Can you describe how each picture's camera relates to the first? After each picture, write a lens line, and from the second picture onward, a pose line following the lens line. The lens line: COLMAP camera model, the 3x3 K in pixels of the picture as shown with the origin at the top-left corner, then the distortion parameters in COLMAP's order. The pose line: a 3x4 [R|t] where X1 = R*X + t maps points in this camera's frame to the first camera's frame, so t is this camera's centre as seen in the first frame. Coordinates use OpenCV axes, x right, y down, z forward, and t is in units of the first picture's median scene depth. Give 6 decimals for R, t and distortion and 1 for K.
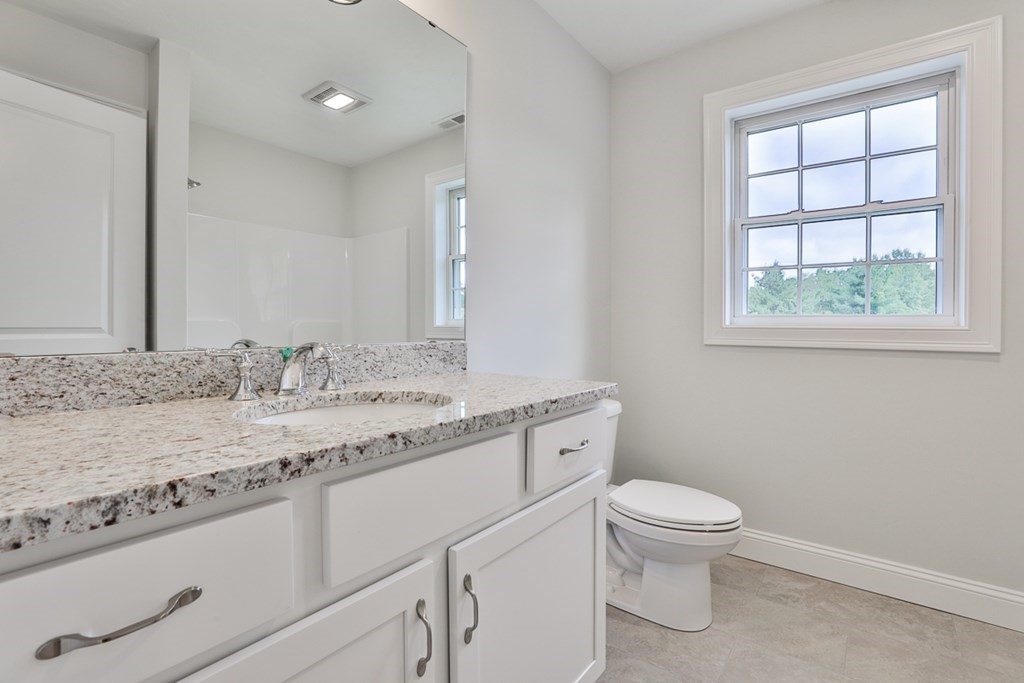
lens RADIAL K [[483.0, 0, 513.1], [0, 483.0, 331.1], [0, 0, 1]] dist [-0.001194, -0.000321]
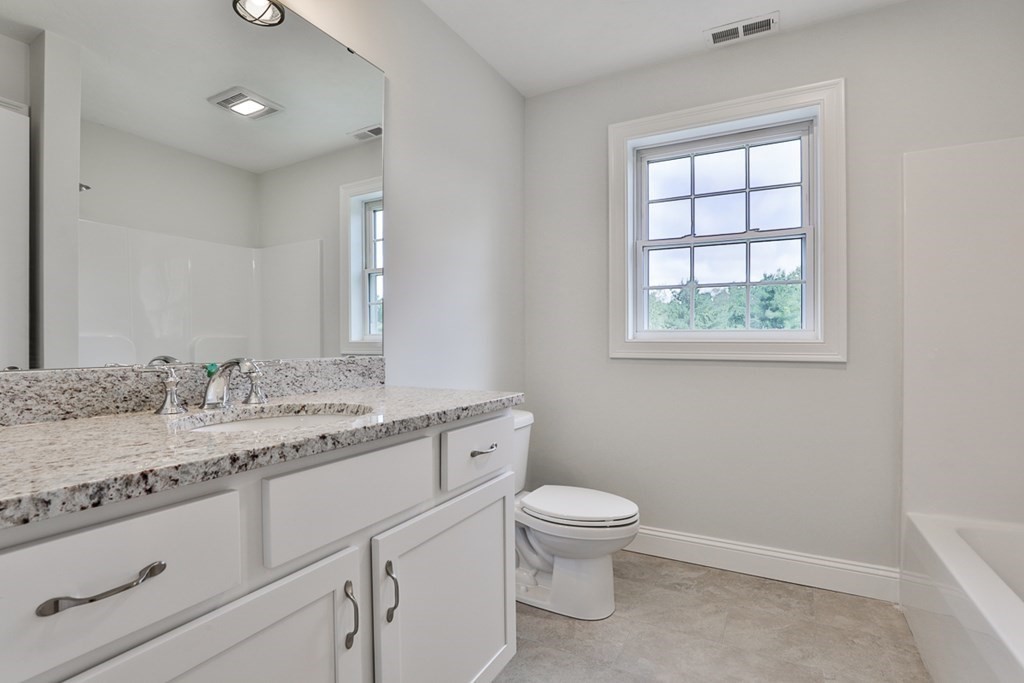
lens RADIAL K [[499.7, 0, 488.5], [0, 499.7, 342.6], [0, 0, 1]] dist [-0.033917, 0.000972]
pose [[0.993643, -0.005045, 0.112466, 0.006827], [0.005768, 0.999965, -0.006109, -0.000516], [-0.112432, 0.006719, 0.993637, -0.127509]]
